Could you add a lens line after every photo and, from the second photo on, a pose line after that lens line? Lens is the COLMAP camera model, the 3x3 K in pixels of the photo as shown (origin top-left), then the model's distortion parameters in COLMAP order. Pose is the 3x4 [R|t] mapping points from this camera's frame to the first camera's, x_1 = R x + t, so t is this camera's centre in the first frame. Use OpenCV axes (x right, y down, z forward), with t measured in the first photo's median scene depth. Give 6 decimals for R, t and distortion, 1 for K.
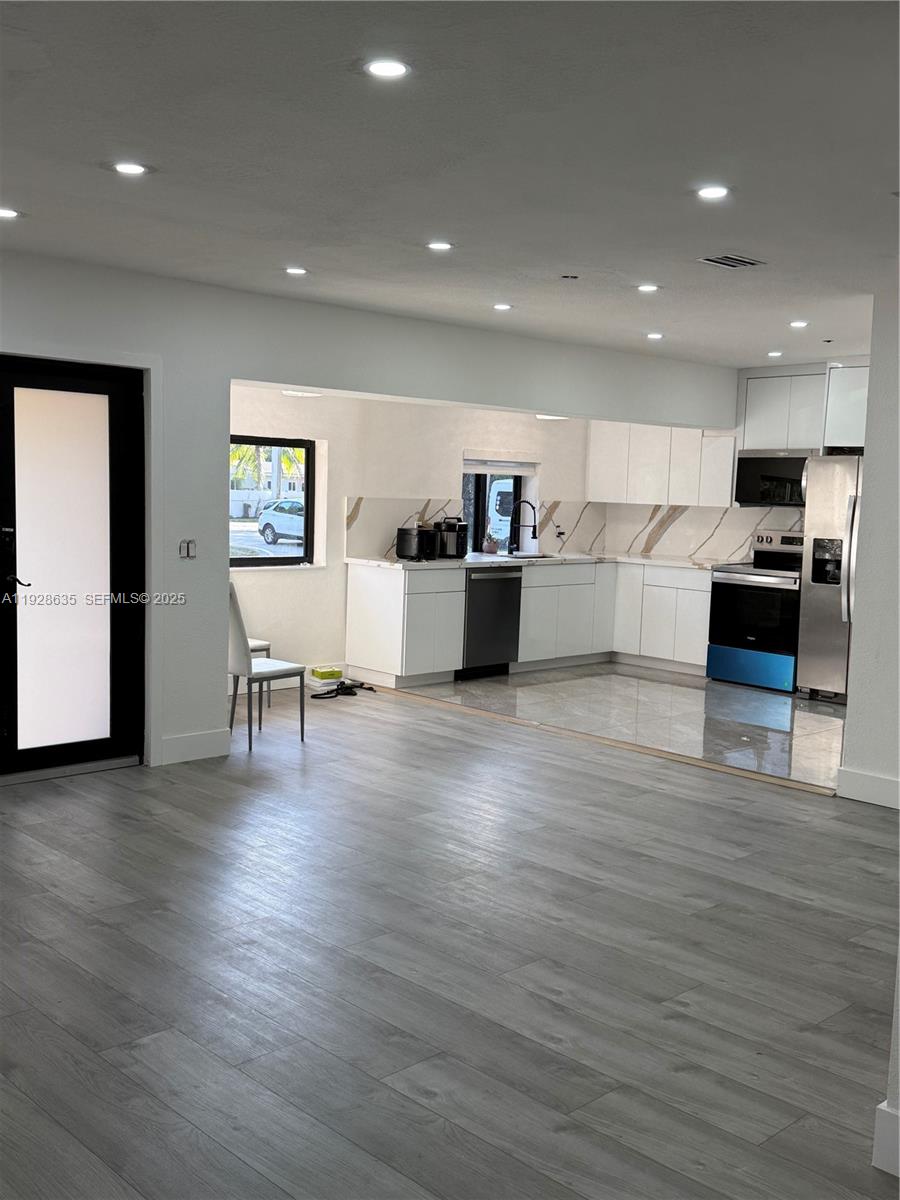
lens RADIAL K [[1194.2, 0, 433.7], [0, 1194.2, 601.2], [0, 0, 1]] dist [0.189948, -0.409509]
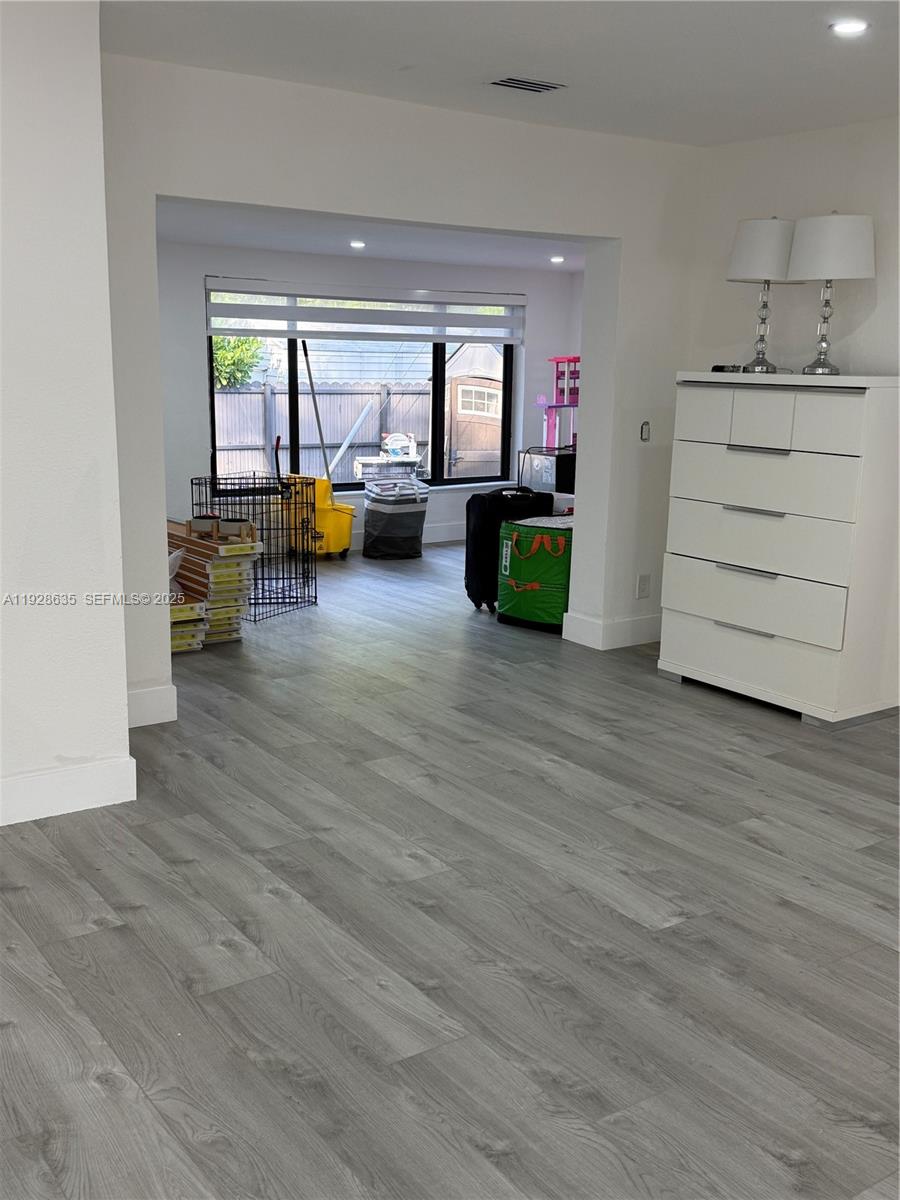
lens RADIAL K [[1184.9, 0, 450.0], [0, 1184.9, 600.0], [0, 0, 1]] dist [0.182995, -0.399673]
pose [[-0.989165, -0.073774, 0.126925, -0.059544], [-0.033887, 0.955956, 0.291548, -0.067073], [-0.142843, 0.284088, -0.948098, 0.710010]]
